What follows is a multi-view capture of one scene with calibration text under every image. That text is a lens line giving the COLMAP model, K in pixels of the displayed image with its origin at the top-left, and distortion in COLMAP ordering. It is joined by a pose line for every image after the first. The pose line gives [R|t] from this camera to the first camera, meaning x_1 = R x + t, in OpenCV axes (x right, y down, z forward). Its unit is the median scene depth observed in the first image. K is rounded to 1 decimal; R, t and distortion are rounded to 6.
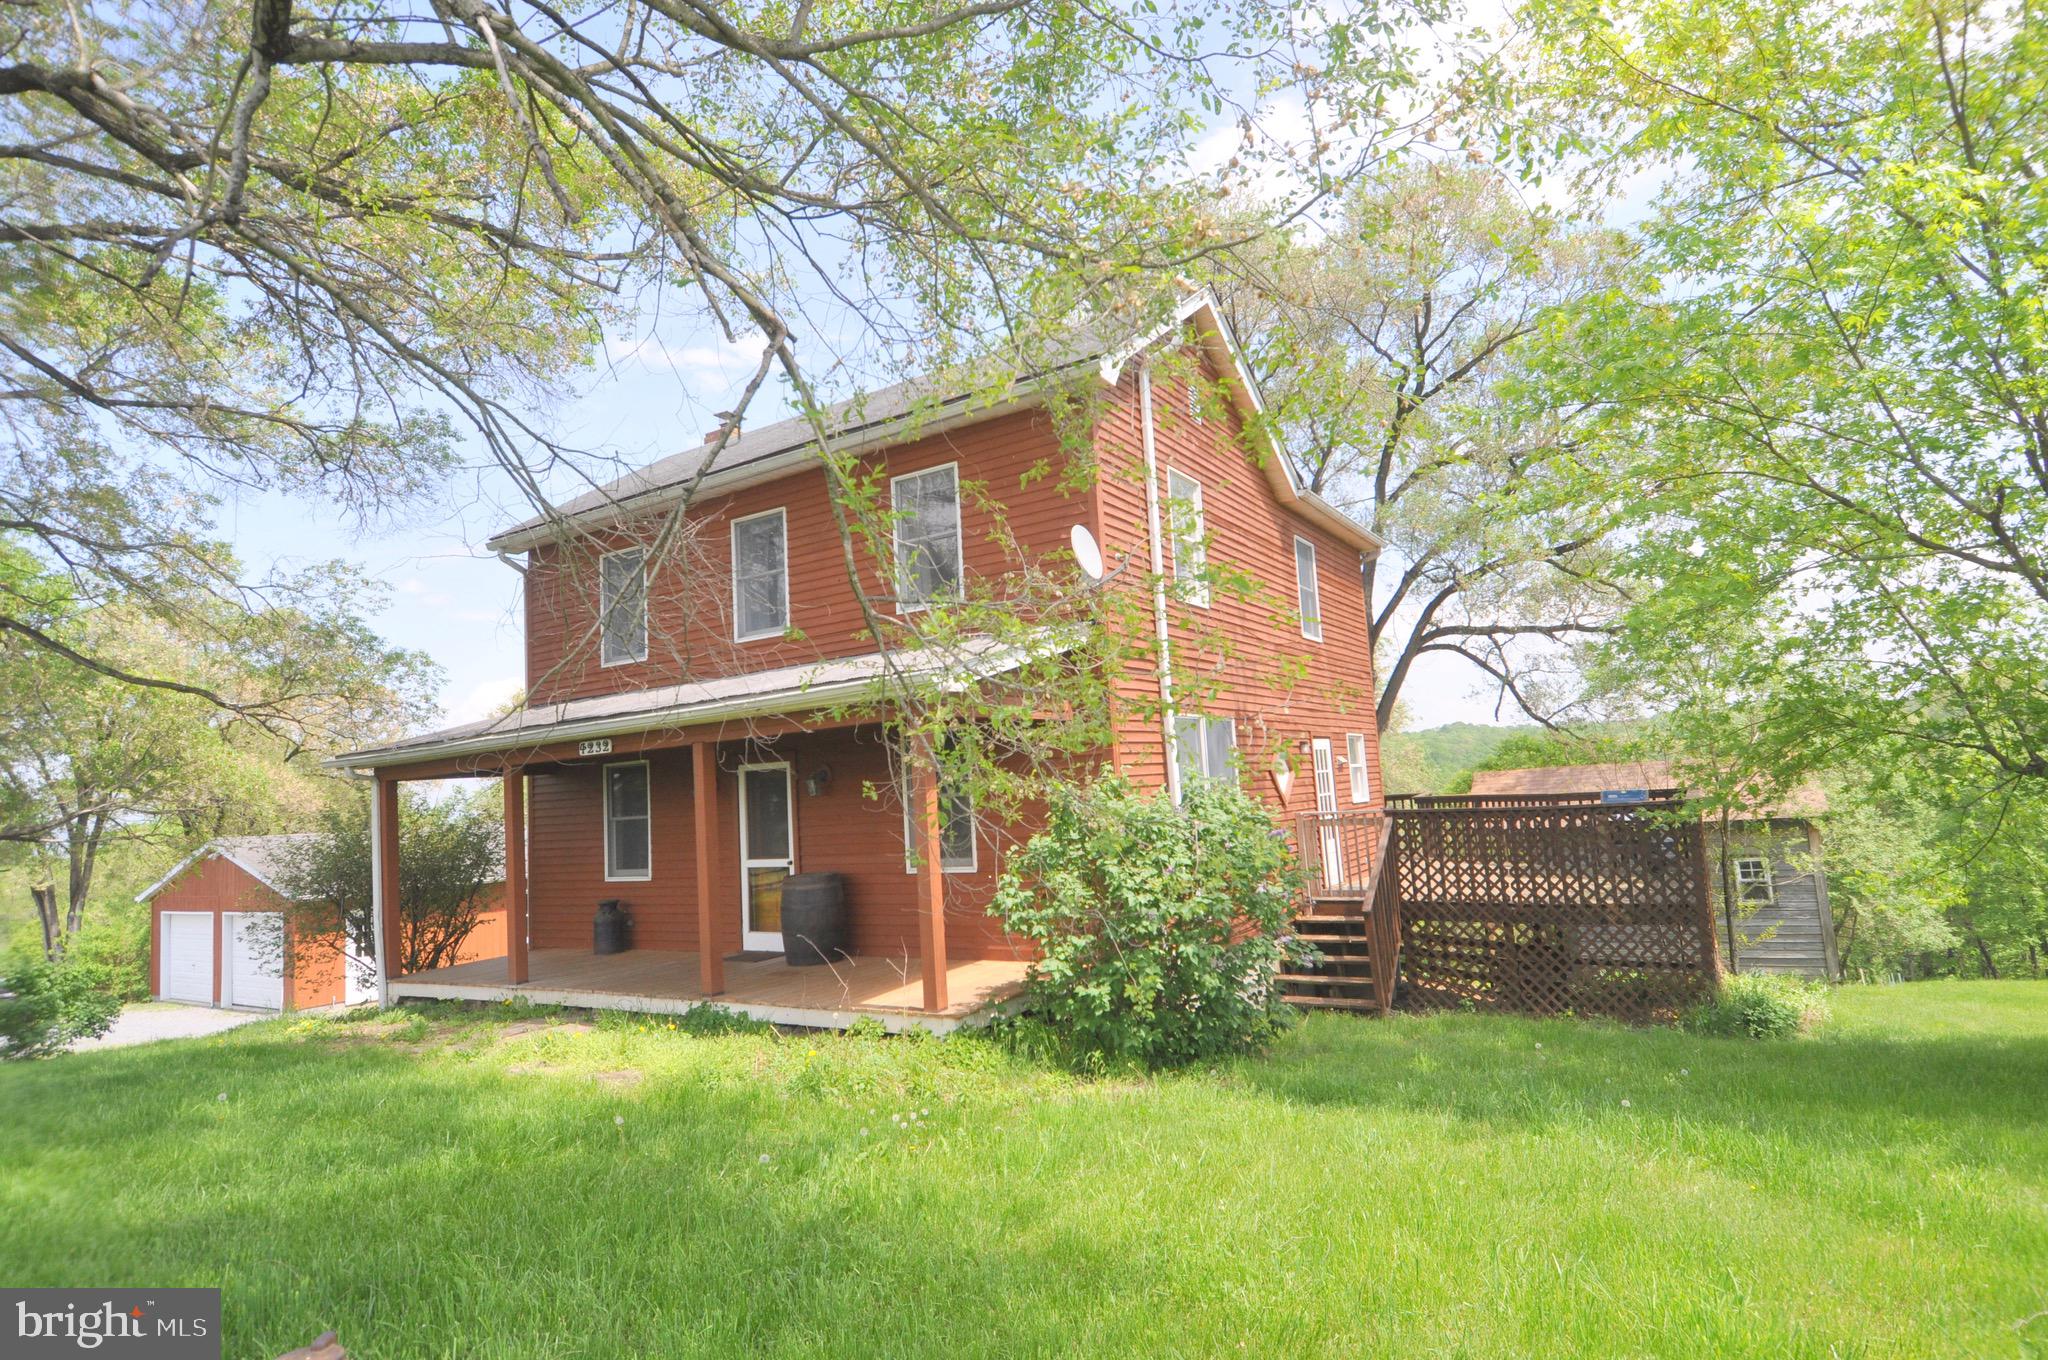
lens RADIAL K [[1049.8, 0, 1041.0], [0, 1049.8, 680.3], [0, 0, 1]] dist [0.042139, -0.048288]
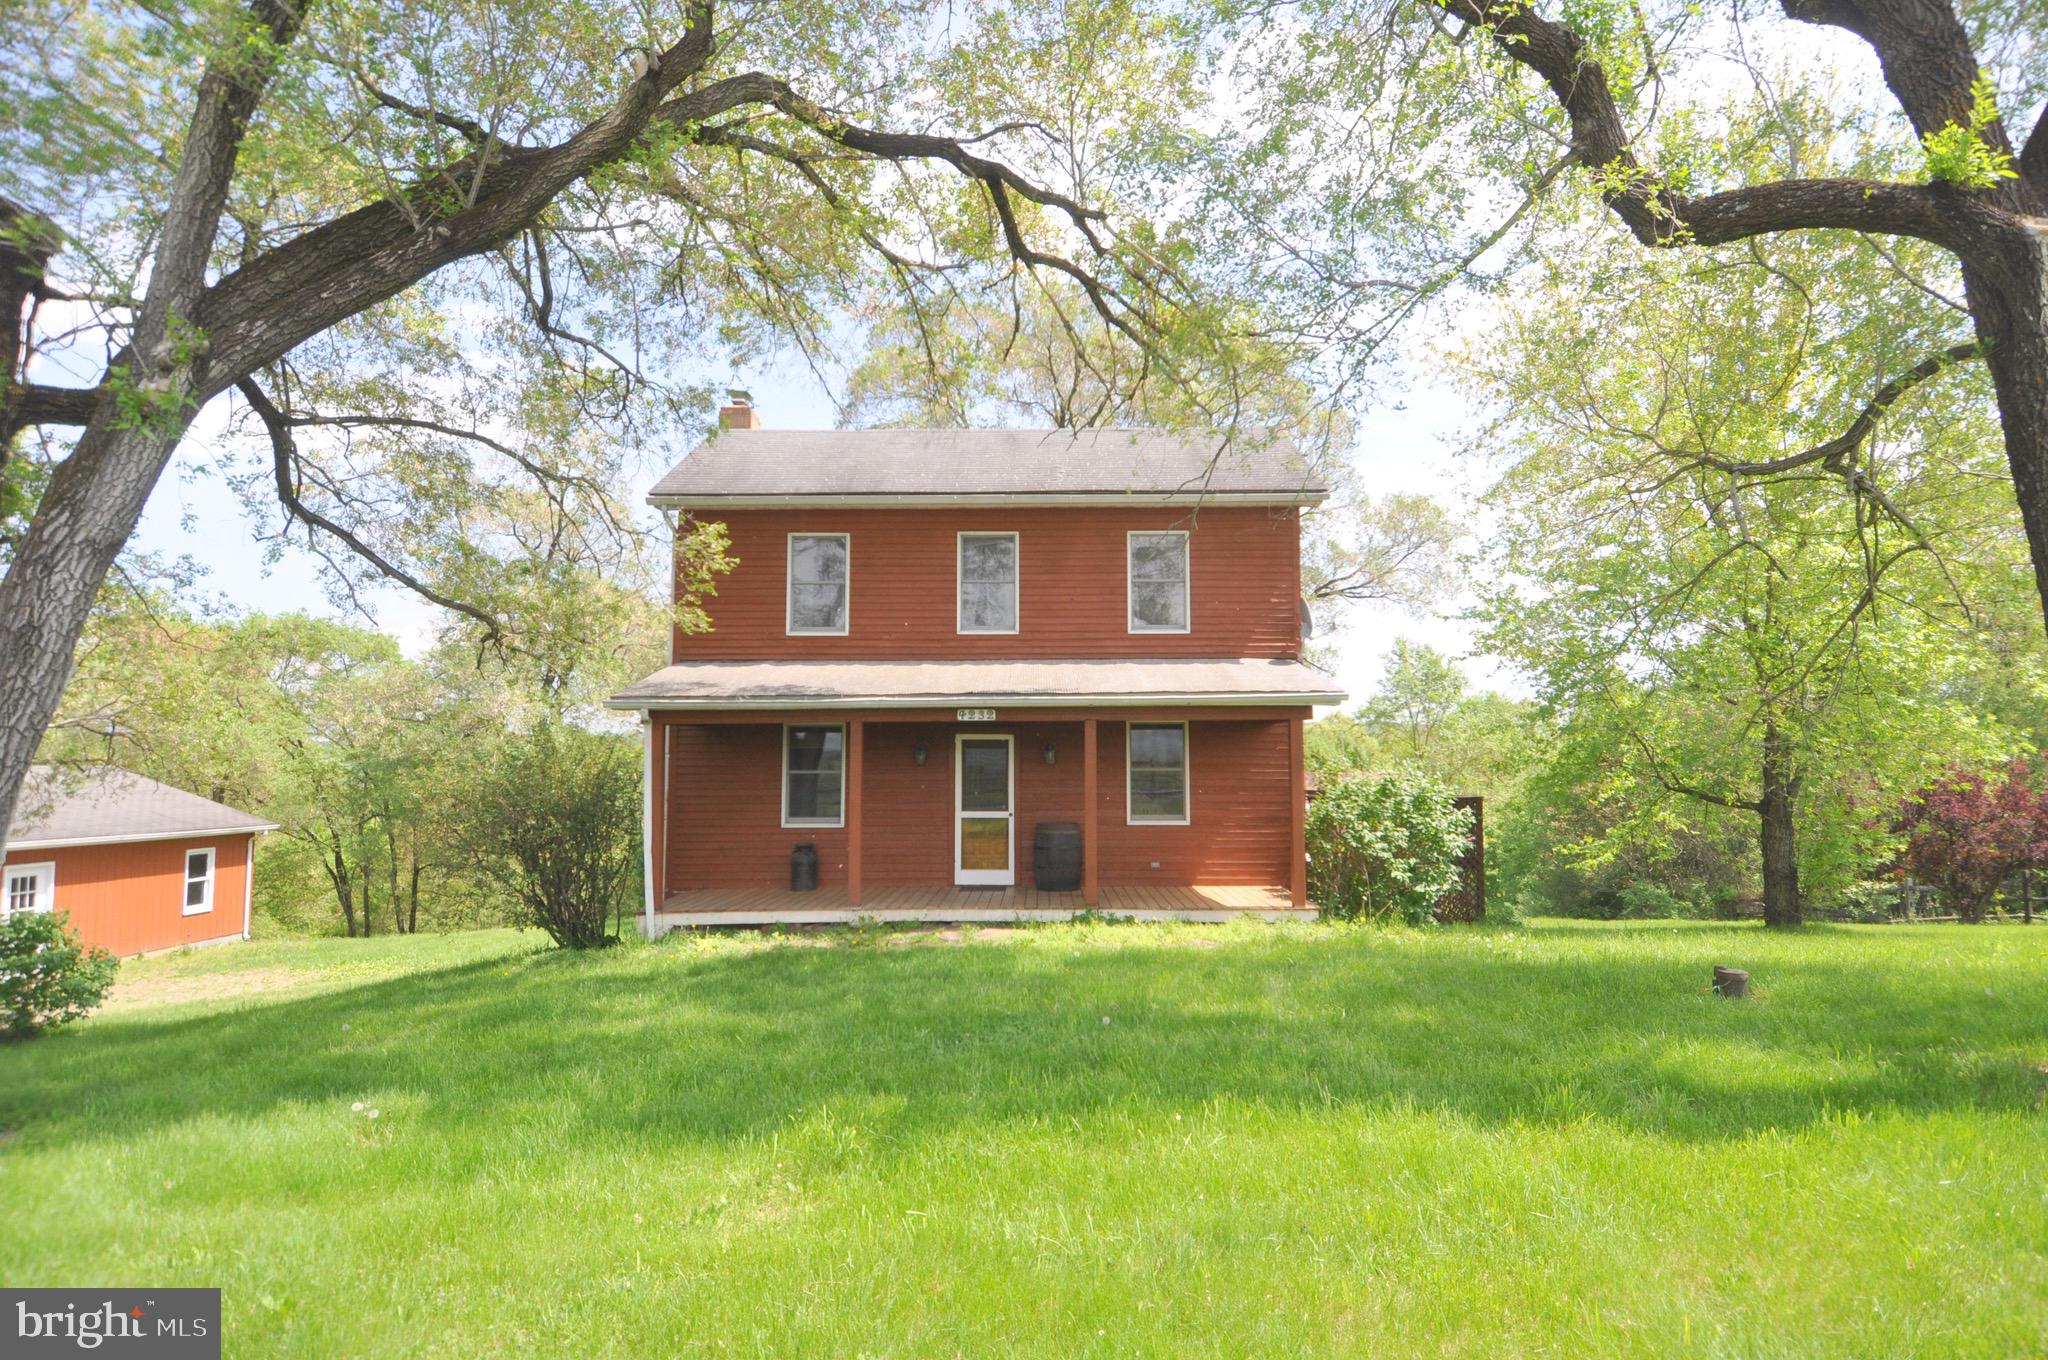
lens RADIAL K [[1049.8, 0, 1041.0], [0, 1049.8, 680.3], [0, 0, 1]] dist [0.042139, -0.048288]
pose [[0.856869, 0.098695, 0.505998, -1.028680], [-0.102986, 0.994490, -0.019578, 0.041420], [-0.505143, -0.035335, 0.862312, -0.115047]]
